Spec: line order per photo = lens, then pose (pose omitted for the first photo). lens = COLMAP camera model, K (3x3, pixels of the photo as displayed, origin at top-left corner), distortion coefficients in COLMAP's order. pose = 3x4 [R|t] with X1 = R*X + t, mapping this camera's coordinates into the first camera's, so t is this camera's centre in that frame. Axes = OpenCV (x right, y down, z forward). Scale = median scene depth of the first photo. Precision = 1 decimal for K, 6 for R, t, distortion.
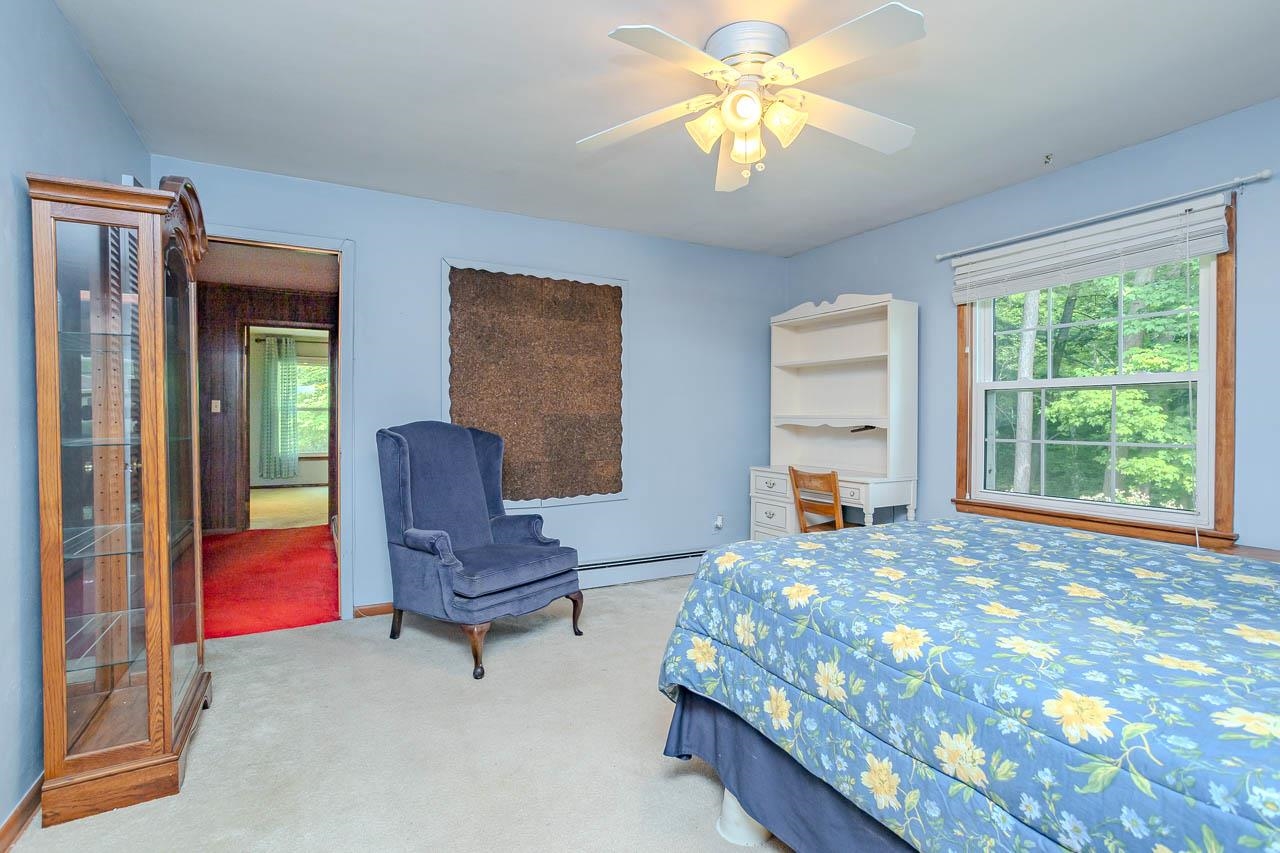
lens RADIAL K [[616.9, 0, 641.2], [0, 616.9, 425.3], [0, 0, 1]] dist [-0.033980, 0.018272]
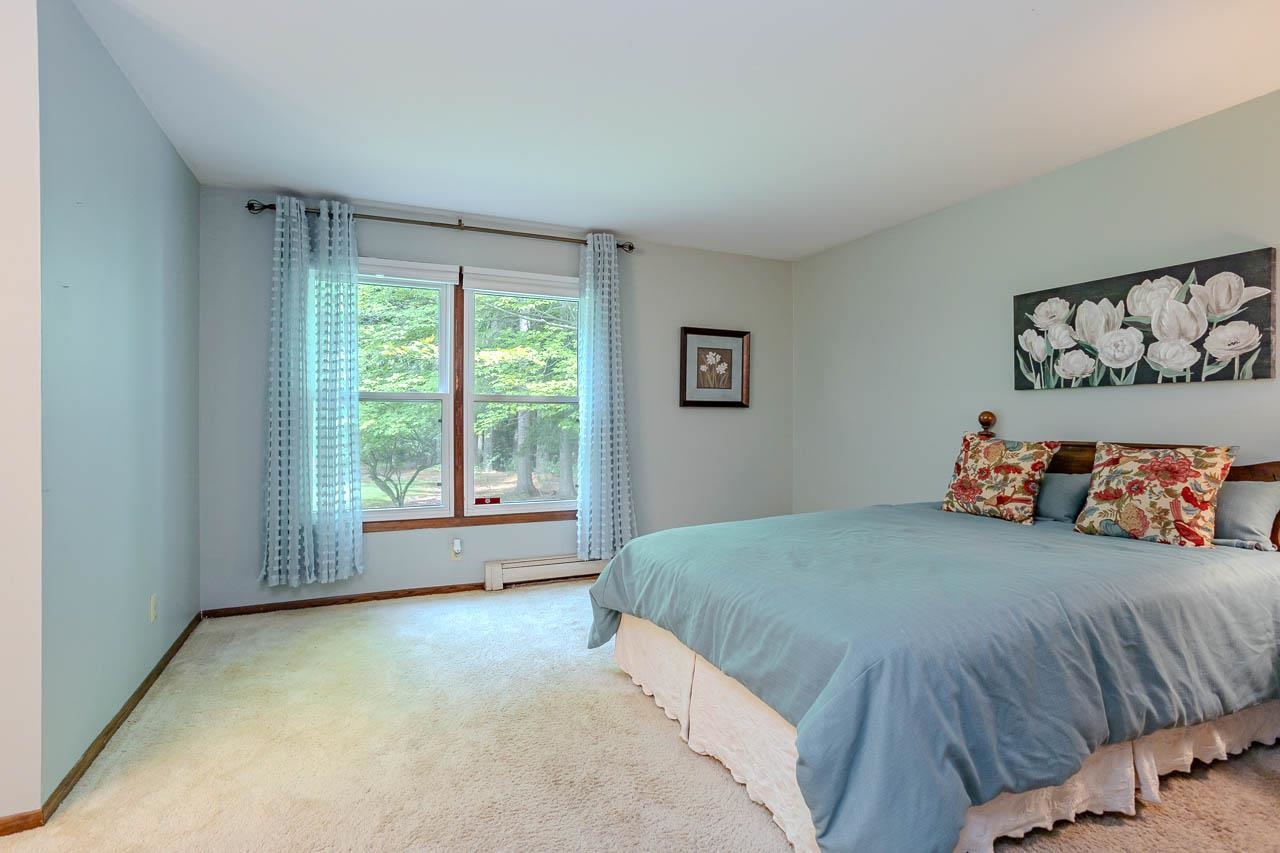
lens RADIAL K [[616.9, 0, 639.4], [0, 616.9, 423.8], [0, 0, 1]] dist [-0.033980, 0.018272]
pose [[0.998199, 0.000828, -0.059979, -0.373677], [-0.000514, 0.999986, 0.005262, -0.012023], [0.059983, -0.005222, 0.998186, 0.643910]]
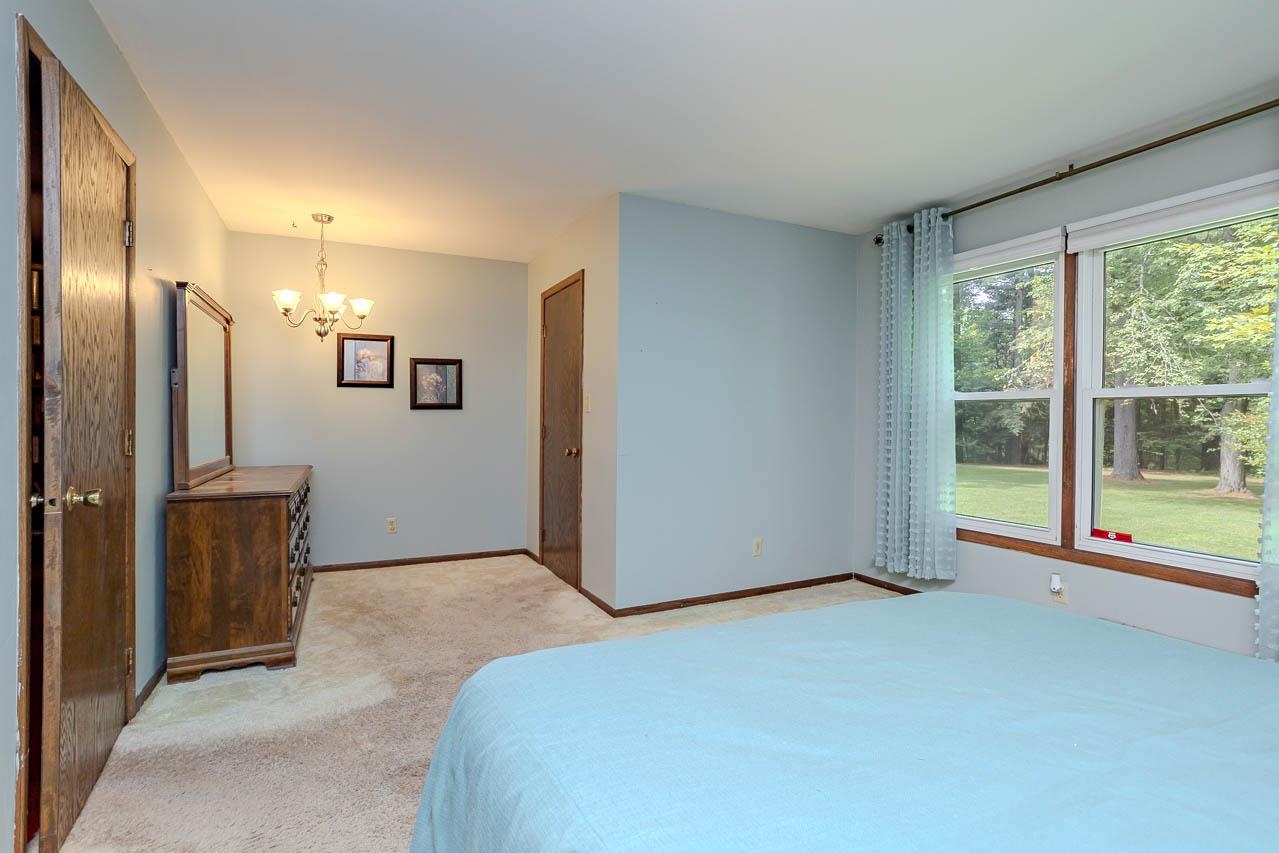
lens RADIAL K [[616.4, 0, 638.8], [0, 616.4, 424.2], [0, 0, 1]] dist [-0.033980, 0.018272]
pose [[-0.035996, 0.005119, -0.999339, -0.191058], [-0.006635, 0.999964, 0.005362, -0.011923], [0.999330, 0.006824, -0.035961, 0.839452]]
